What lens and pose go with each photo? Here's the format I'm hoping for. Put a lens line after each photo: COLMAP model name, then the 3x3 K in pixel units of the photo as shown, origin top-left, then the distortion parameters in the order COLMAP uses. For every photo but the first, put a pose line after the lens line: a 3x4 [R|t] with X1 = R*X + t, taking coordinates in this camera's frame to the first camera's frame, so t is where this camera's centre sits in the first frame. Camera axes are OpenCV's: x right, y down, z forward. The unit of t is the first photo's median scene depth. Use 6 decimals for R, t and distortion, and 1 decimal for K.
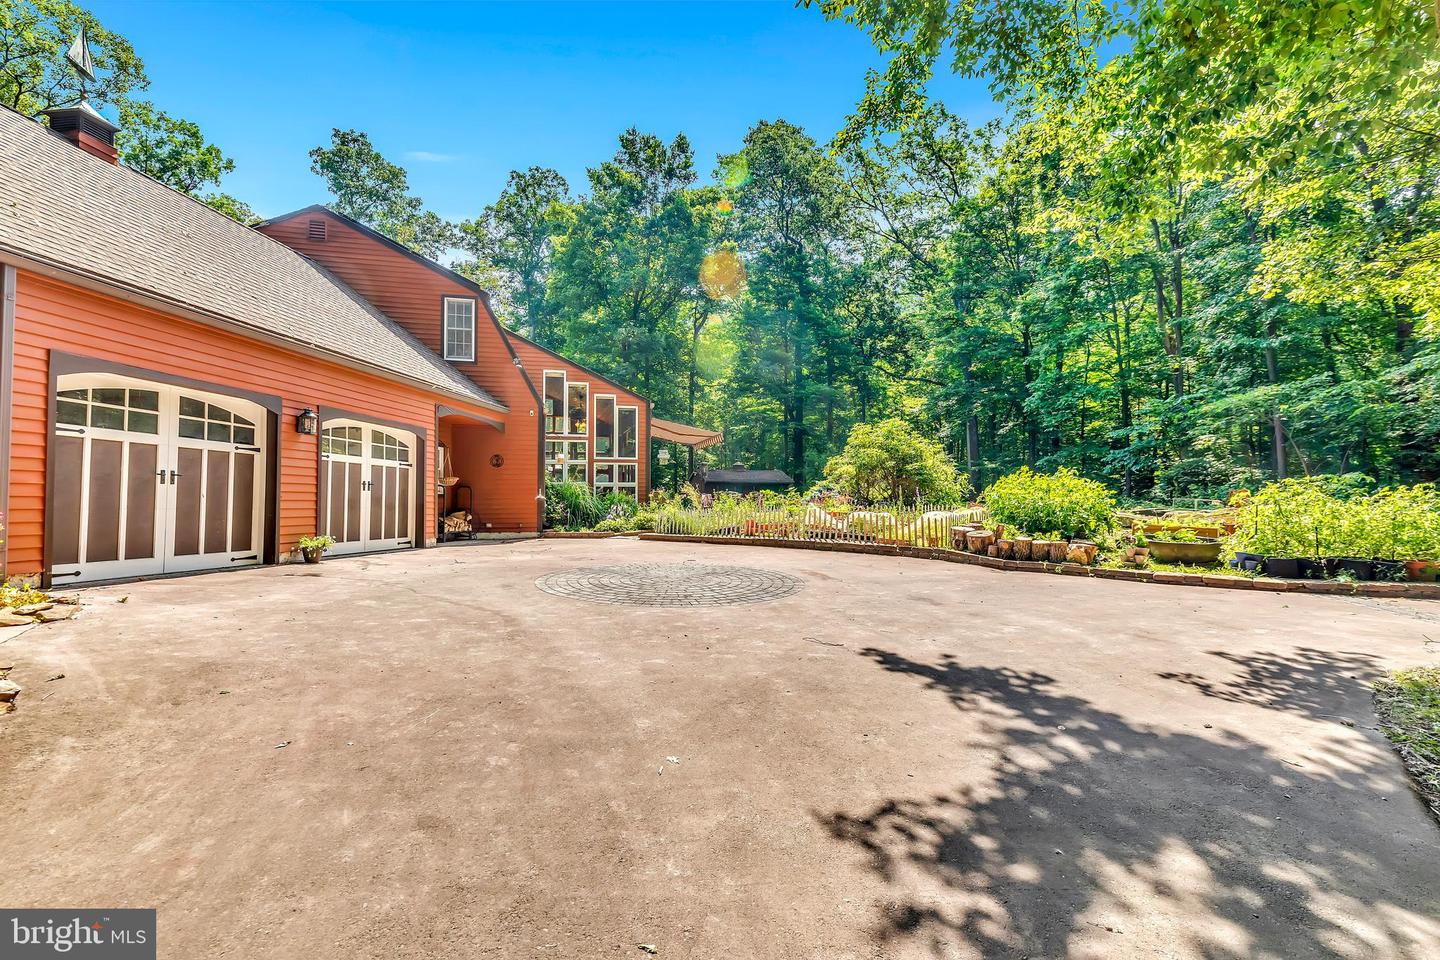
lens RADIAL K [[699.0, 0, 714.1], [0, 699.0, 466.3], [0, 0, 1]] dist [-0.002050, 0.000337]
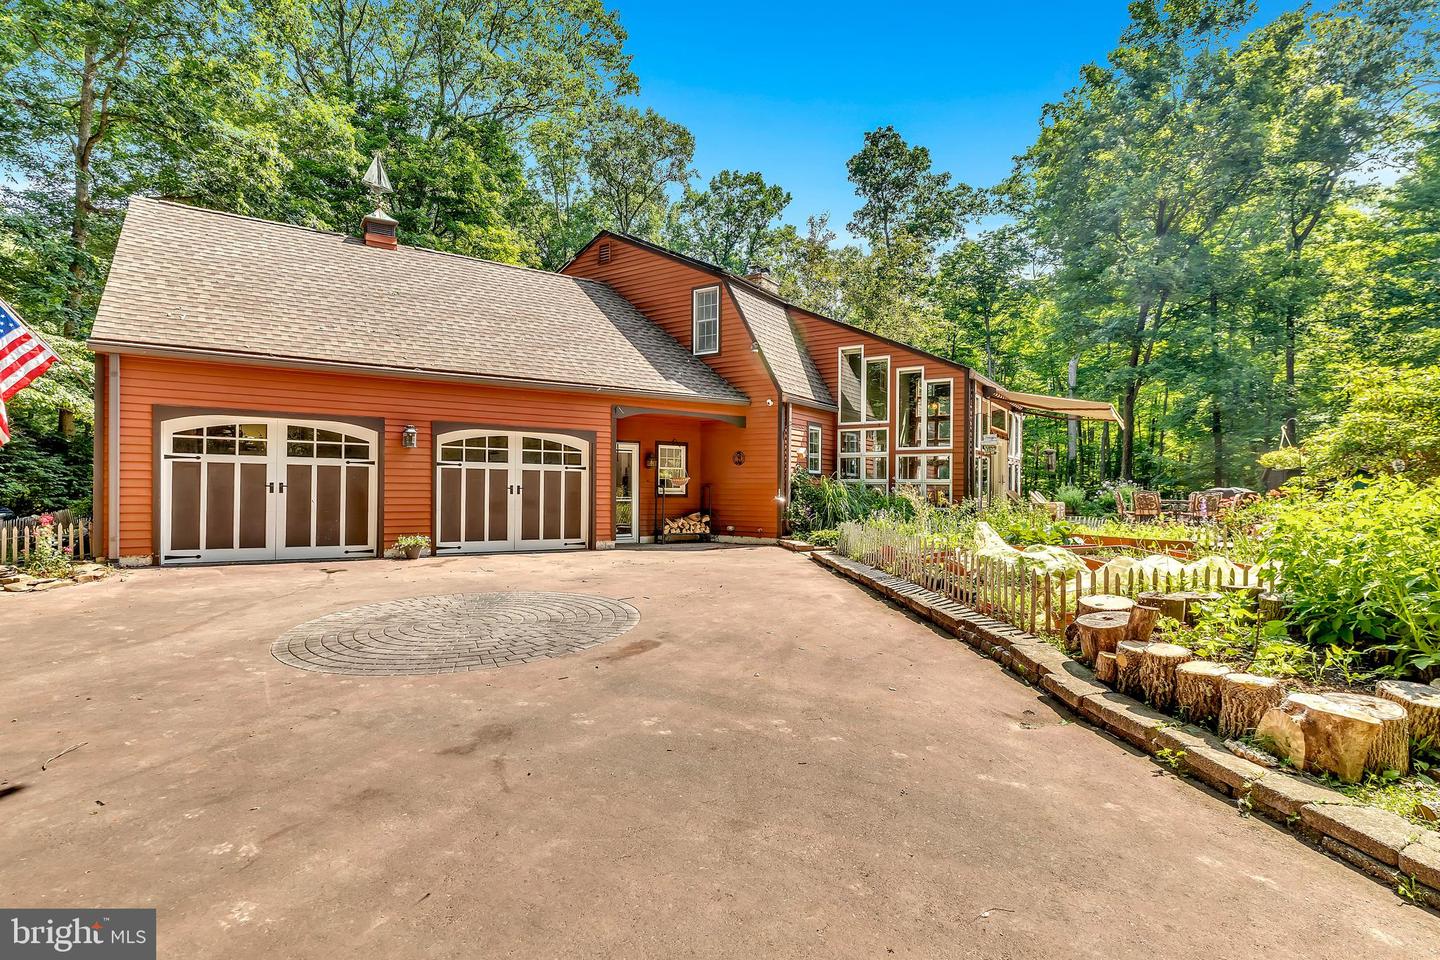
lens RADIAL K [[719.5, 0, 710.2], [0, 719.5, 478.7], [0, 0, 1]] dist [0.000678, 0.001241]
pose [[0.646365, -0.001937, -0.763026, 0.532705], [0.030668, 0.999255, 0.023441, -0.005667], [0.762412, -0.038552, 0.645942, 0.499050]]
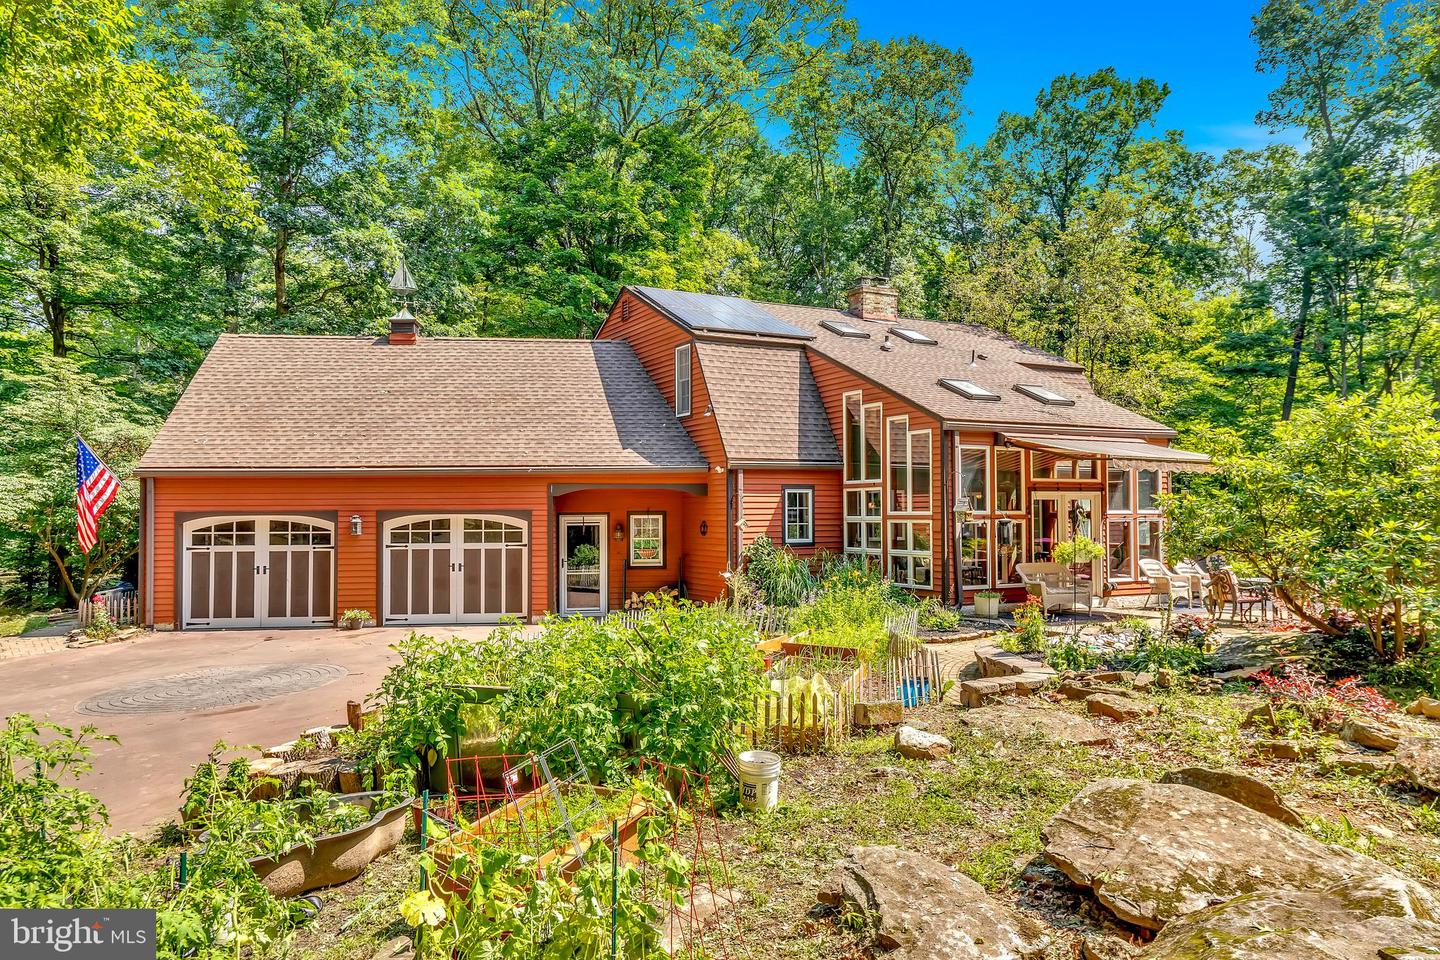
lens RADIAL K [[999.7, 0, 720.0], [0, 999.7, 480.0], [0, 0, 1]] dist [0.042803, 0.002384]
pose [[0.212451, -0.027122, -0.976795, 1.233294], [0.061269, 0.998018, -0.014385, -0.066239], [0.975249, -0.056791, 0.213691, 1.052980]]
